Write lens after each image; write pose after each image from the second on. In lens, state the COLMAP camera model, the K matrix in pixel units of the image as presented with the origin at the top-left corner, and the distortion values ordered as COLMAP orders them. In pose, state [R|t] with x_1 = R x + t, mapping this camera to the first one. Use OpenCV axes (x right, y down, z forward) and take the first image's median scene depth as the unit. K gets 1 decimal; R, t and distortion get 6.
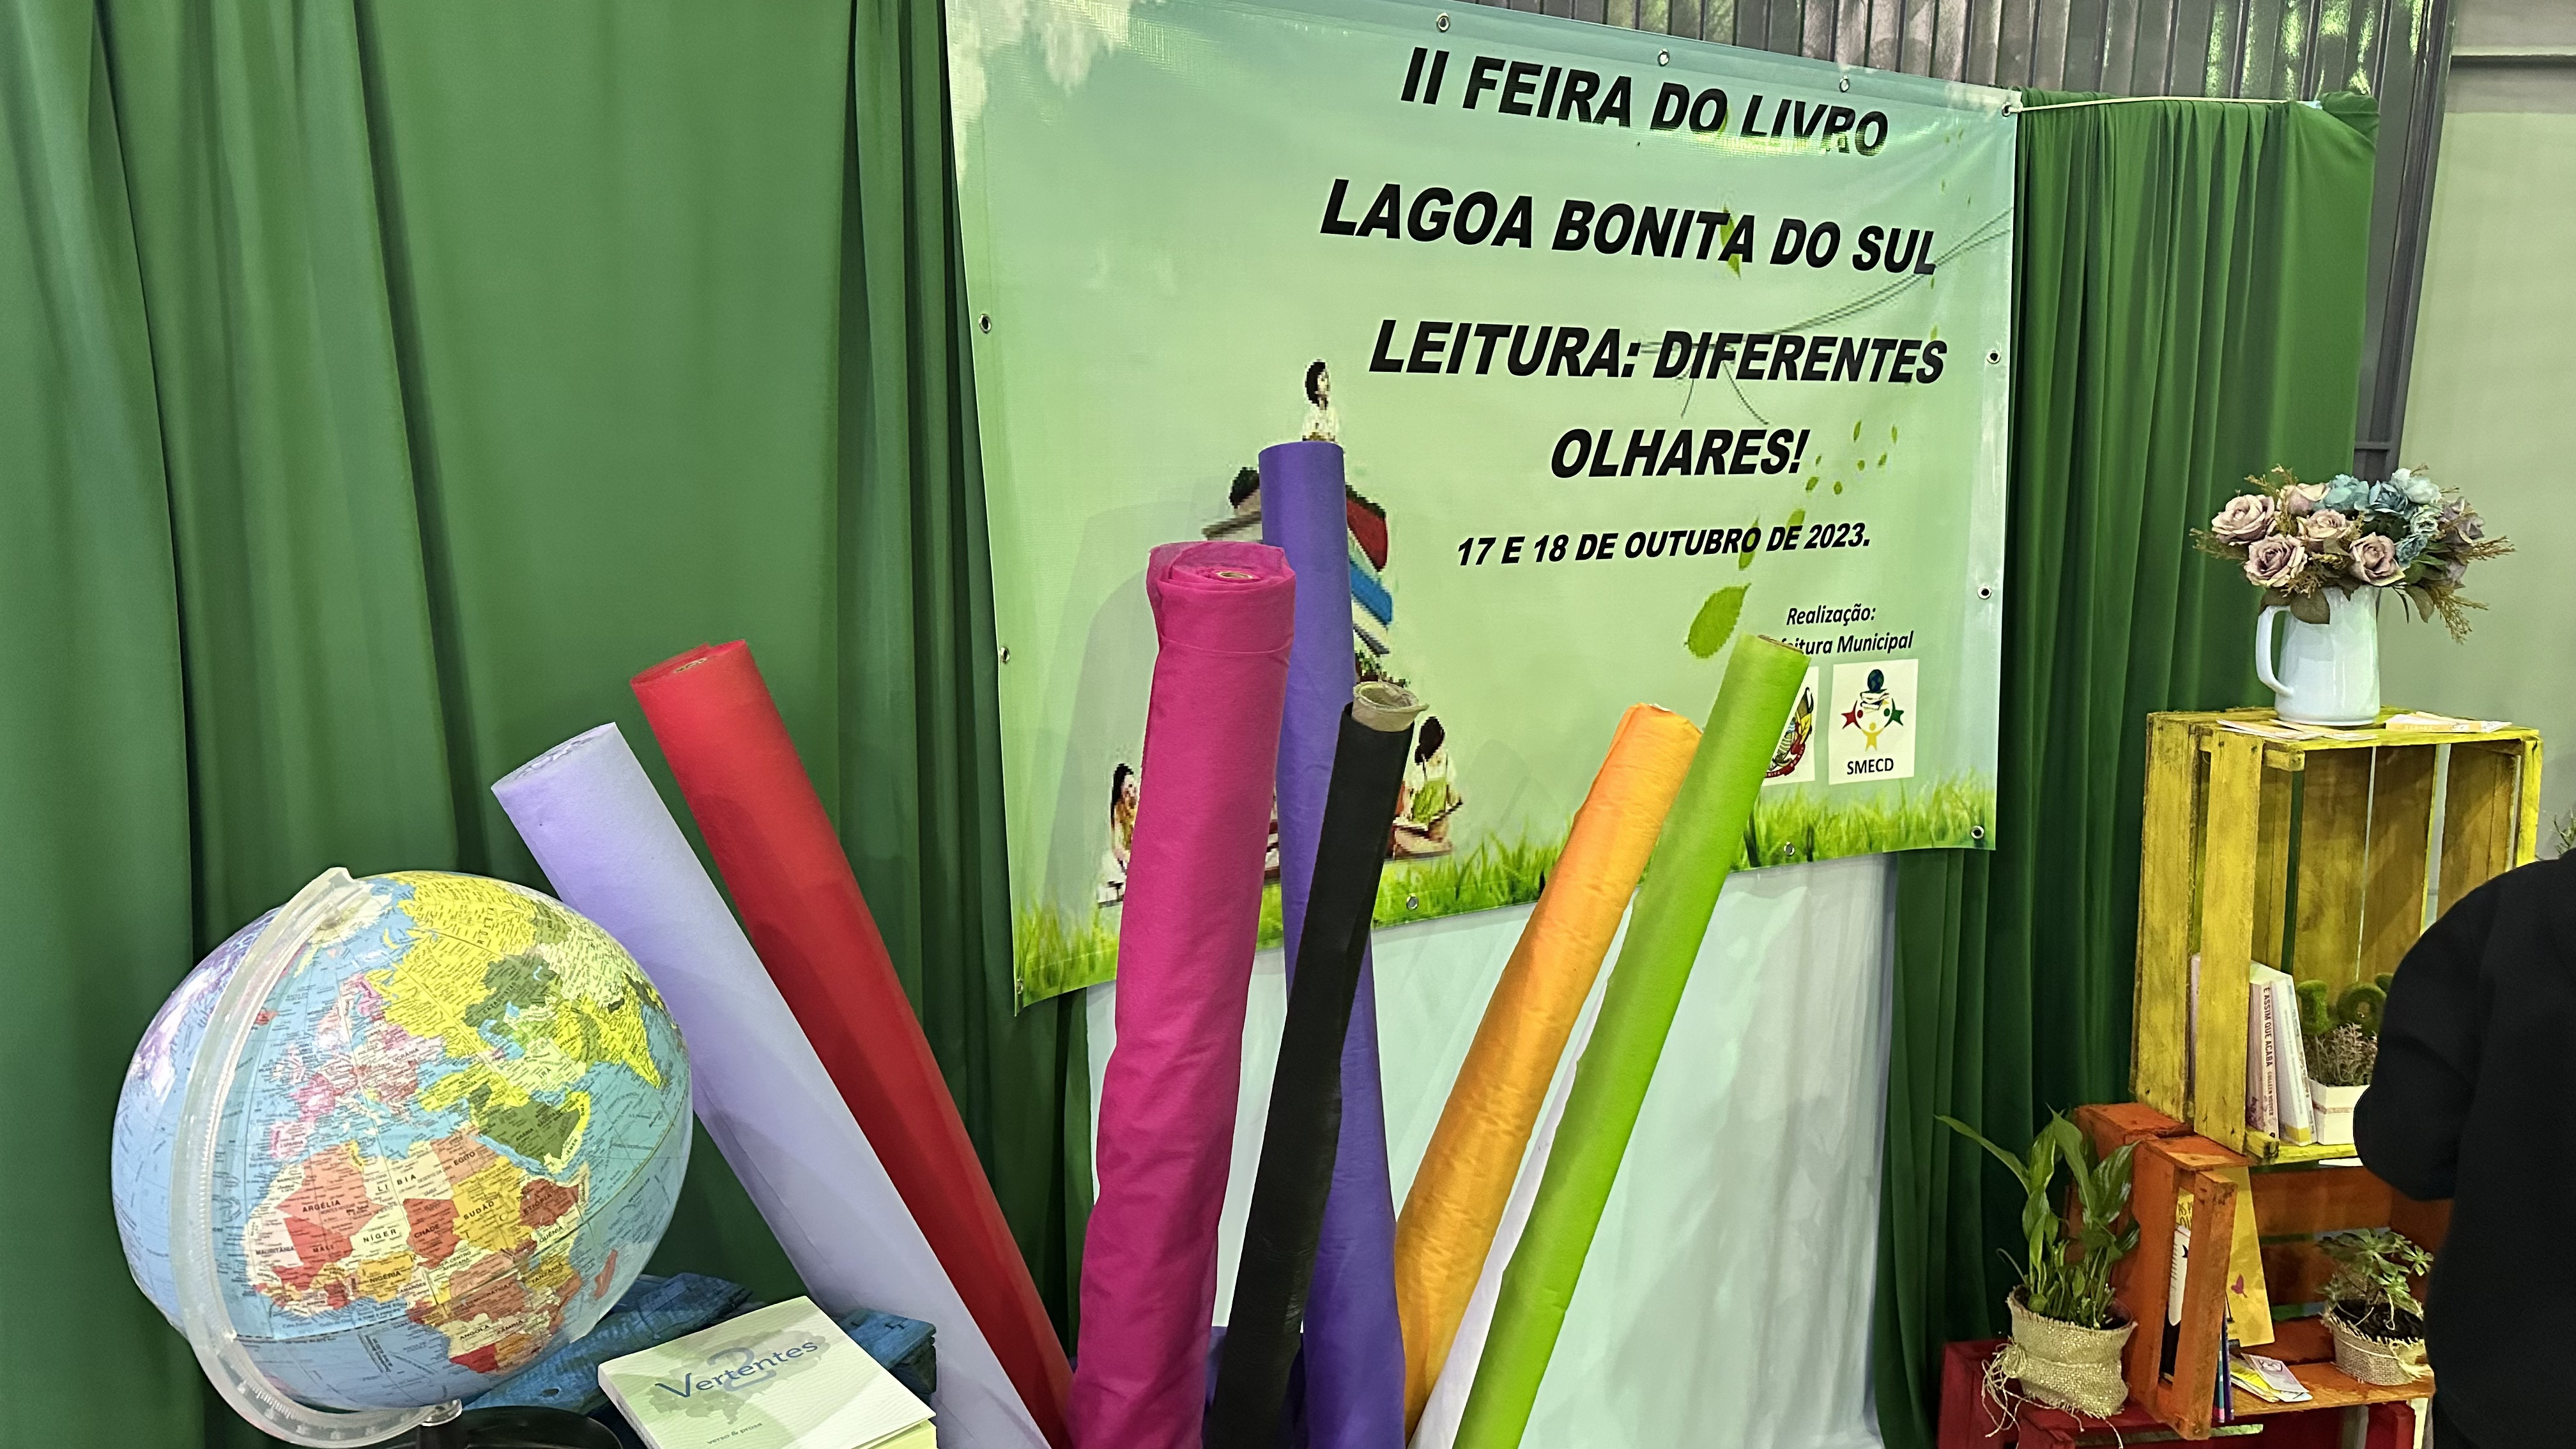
lens RADIAL K [[1818.1, 0, 1277.3], [0, 1818.1, 718.6], [0, 0, 1]] dist [0.033949, -0.032261]
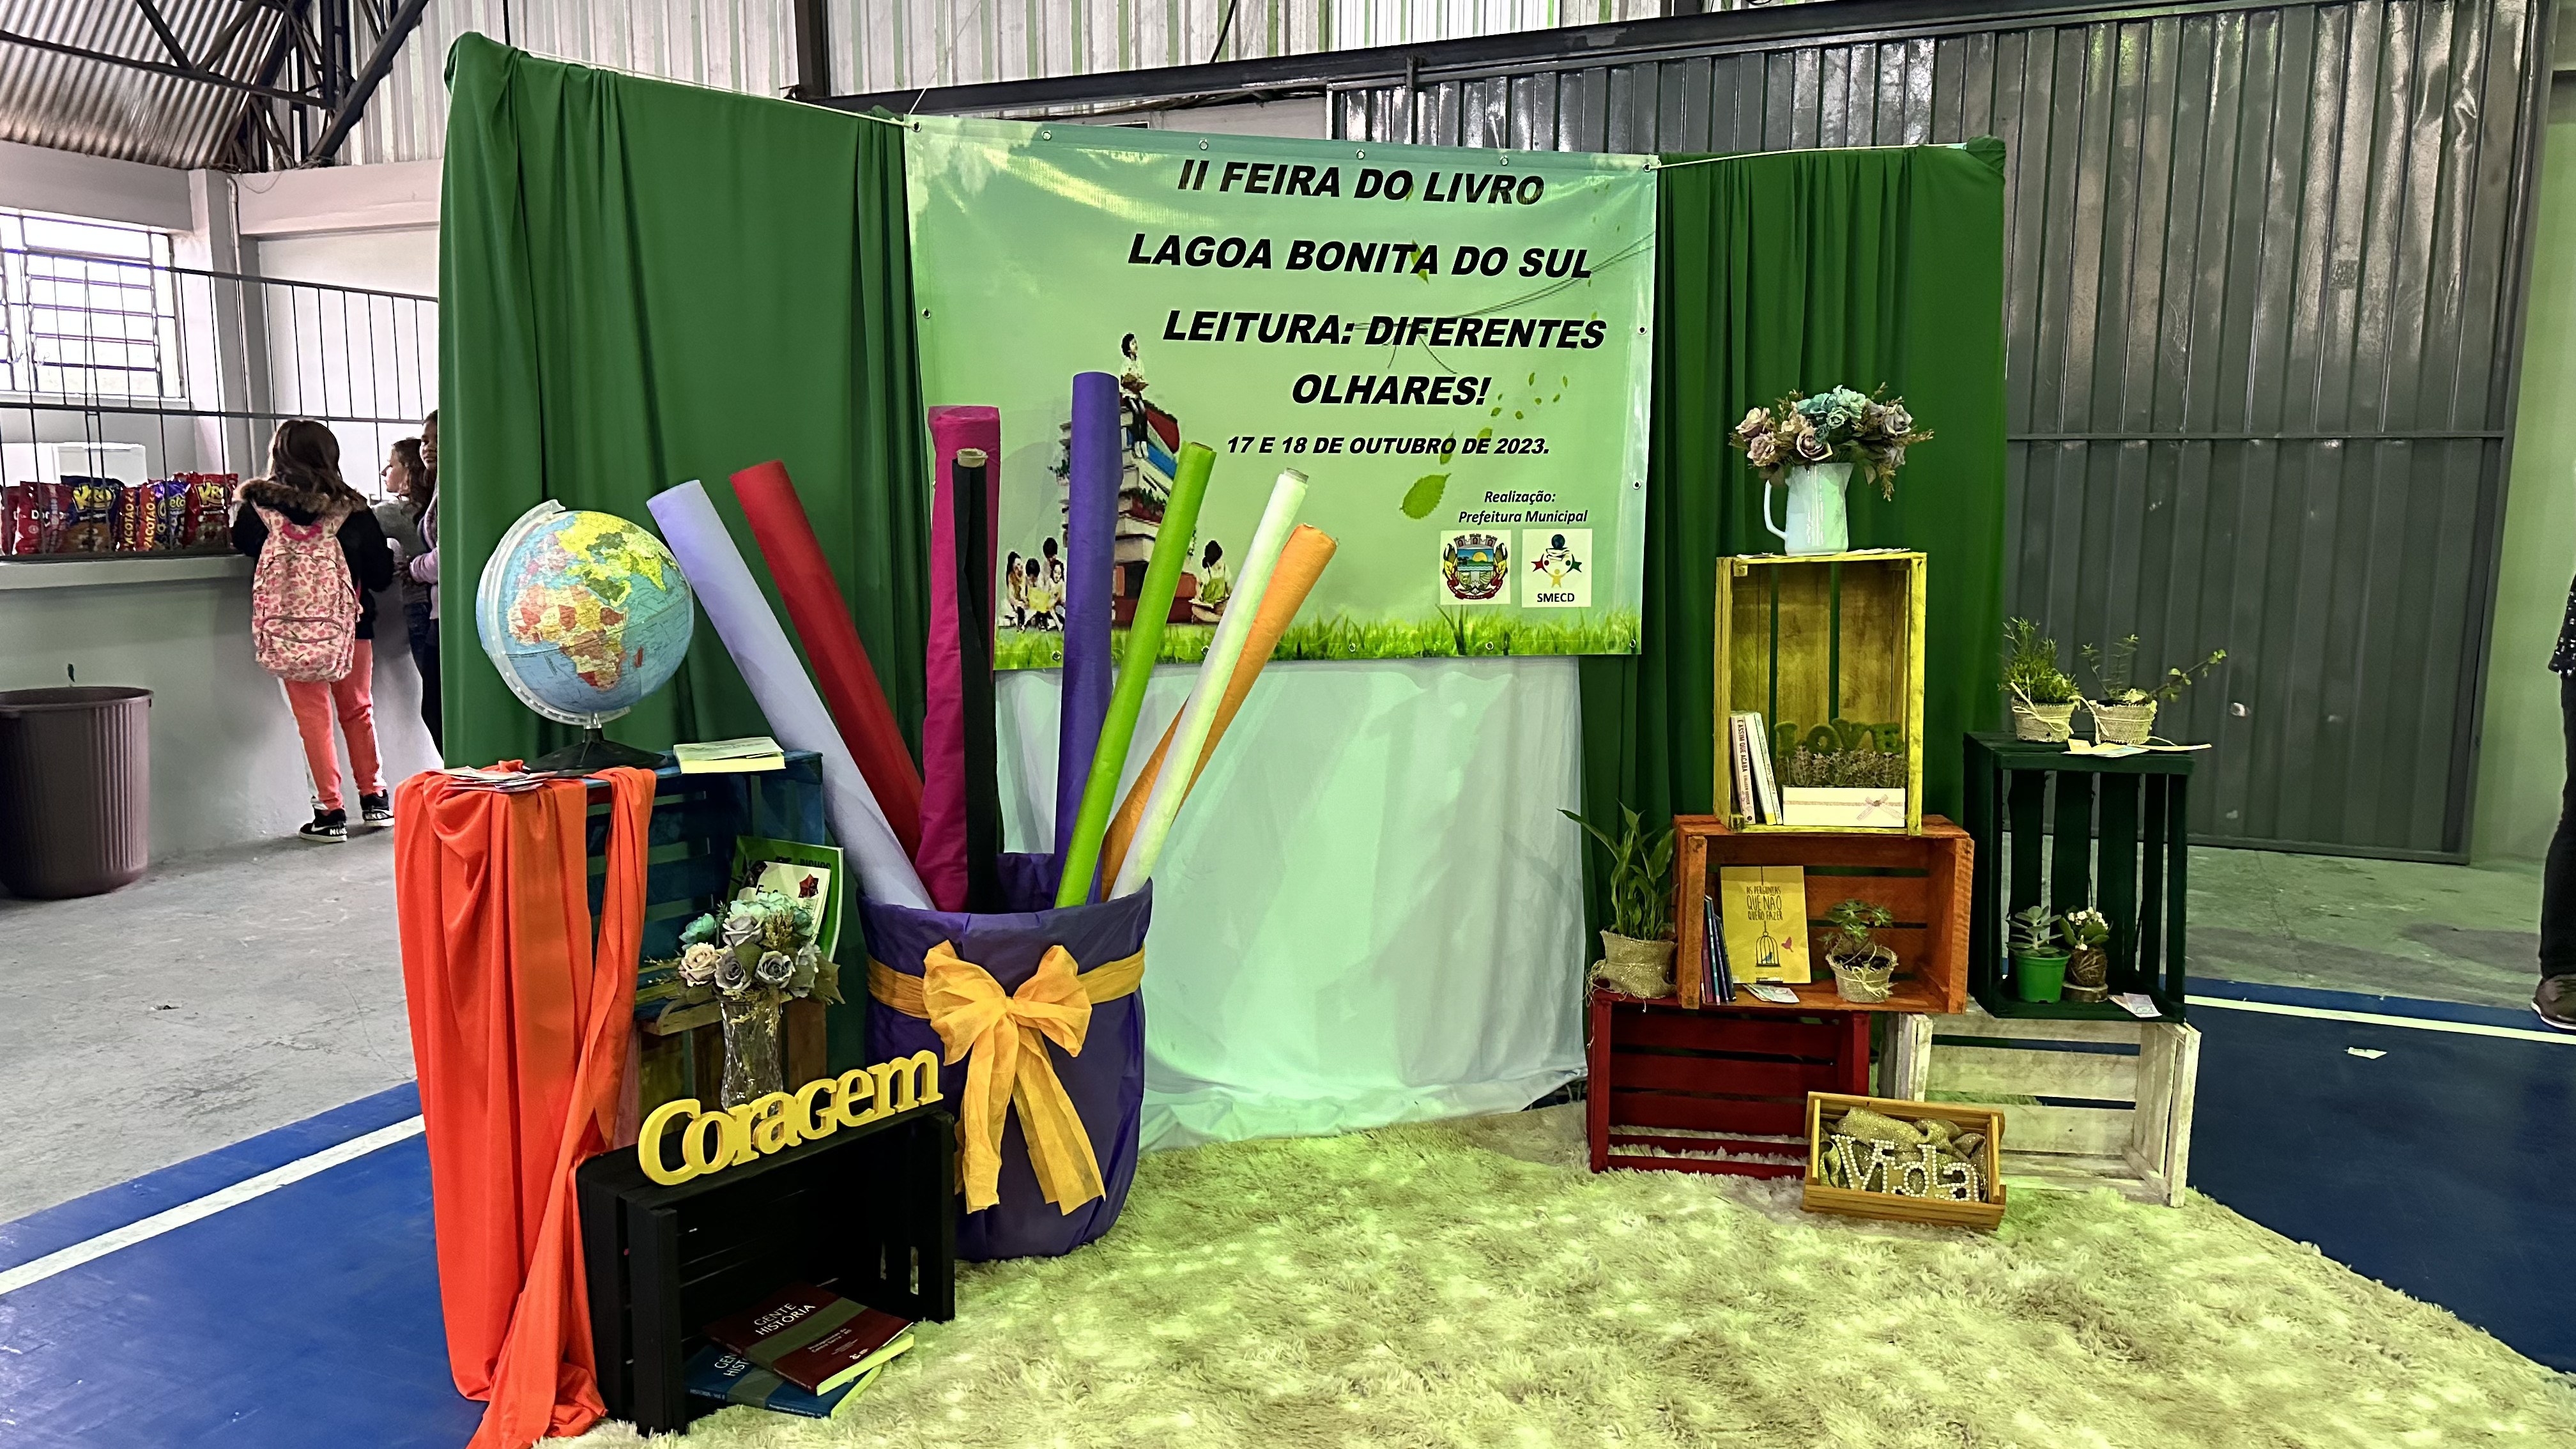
lens RADIAL K [[1818.1, 0, 1302.8], [0, 1818.1, 752.2], [0, 0, 1]] dist [0.033949, -0.032261]
pose [[0.963541, 0.025184, -0.266373, 0.600489], [-0.032863, 0.999162, -0.024407, 0.227334], [0.265536, 0.032271, 0.963561, -0.606233]]
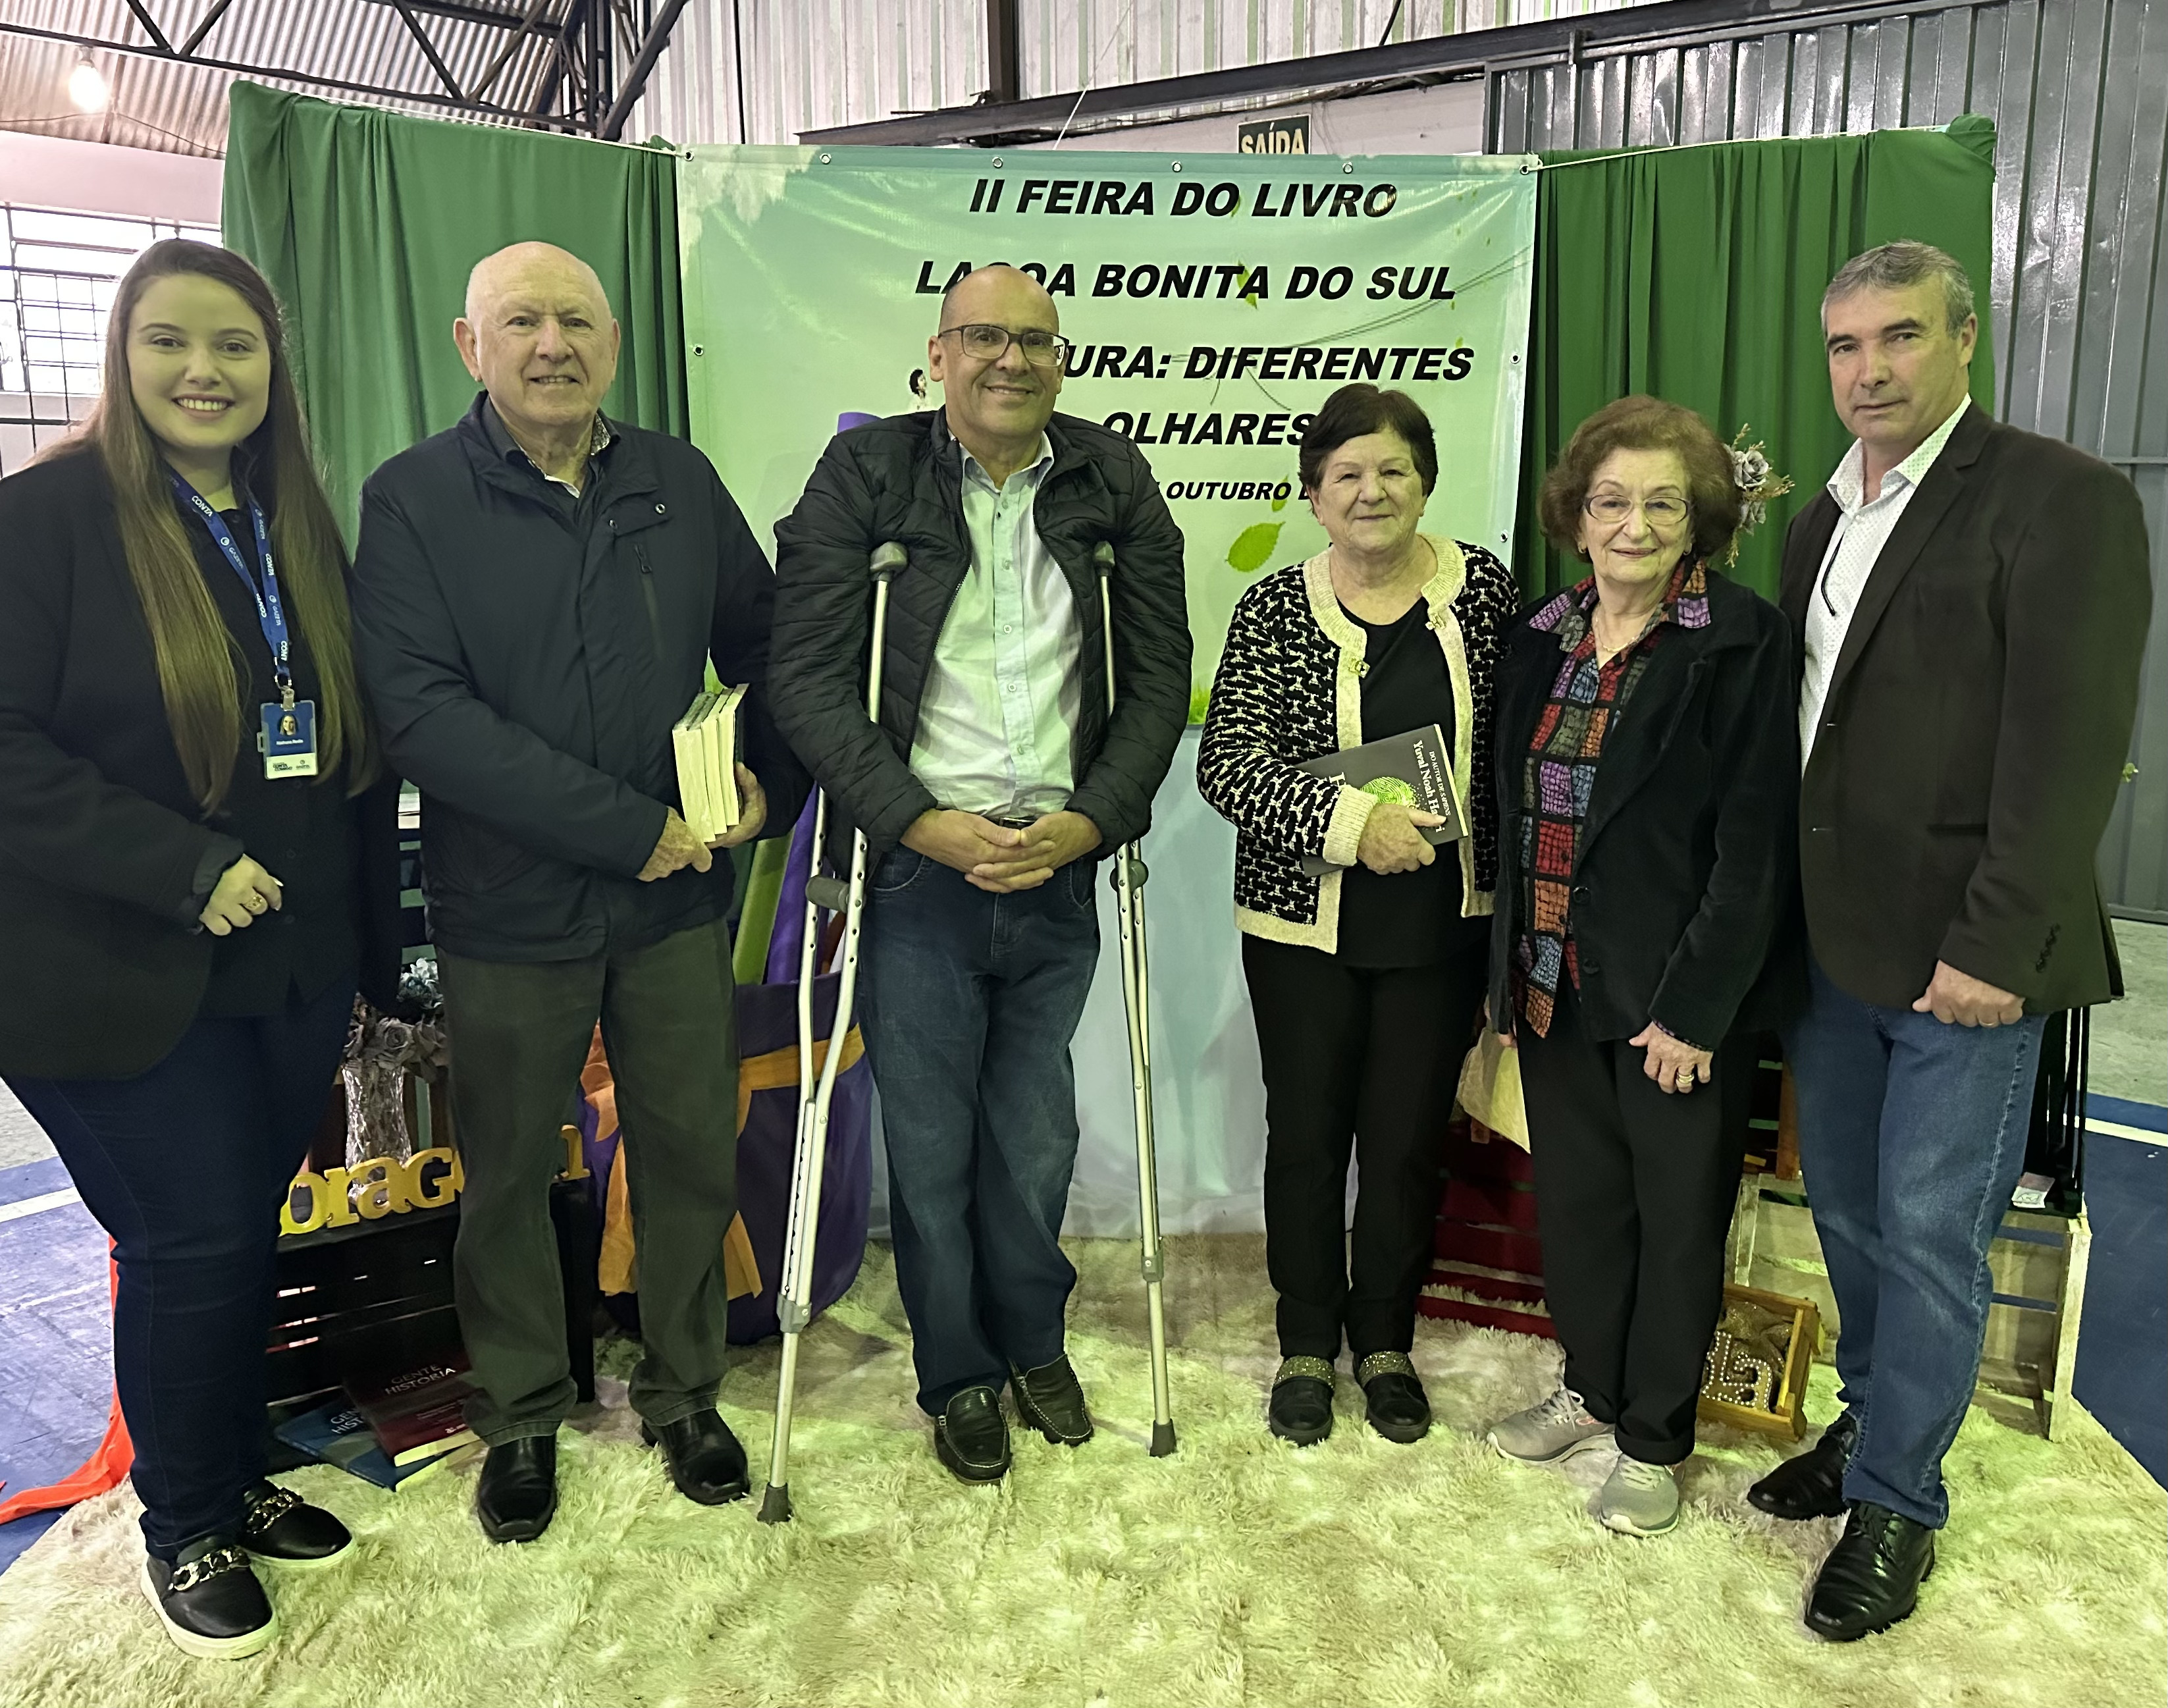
lens RADIAL K [[1864.9, 0, 1250.2], [0, 1864.9, 824.2], [0, 0, 1]] dist [0.030130, -0.036035]
pose [[0.864455, 0.085641, -0.495362, 1.043826], [-0.082928, 0.996176, 0.027507, 0.132741], [0.495823, 0.017301, 0.868251, -0.307303]]
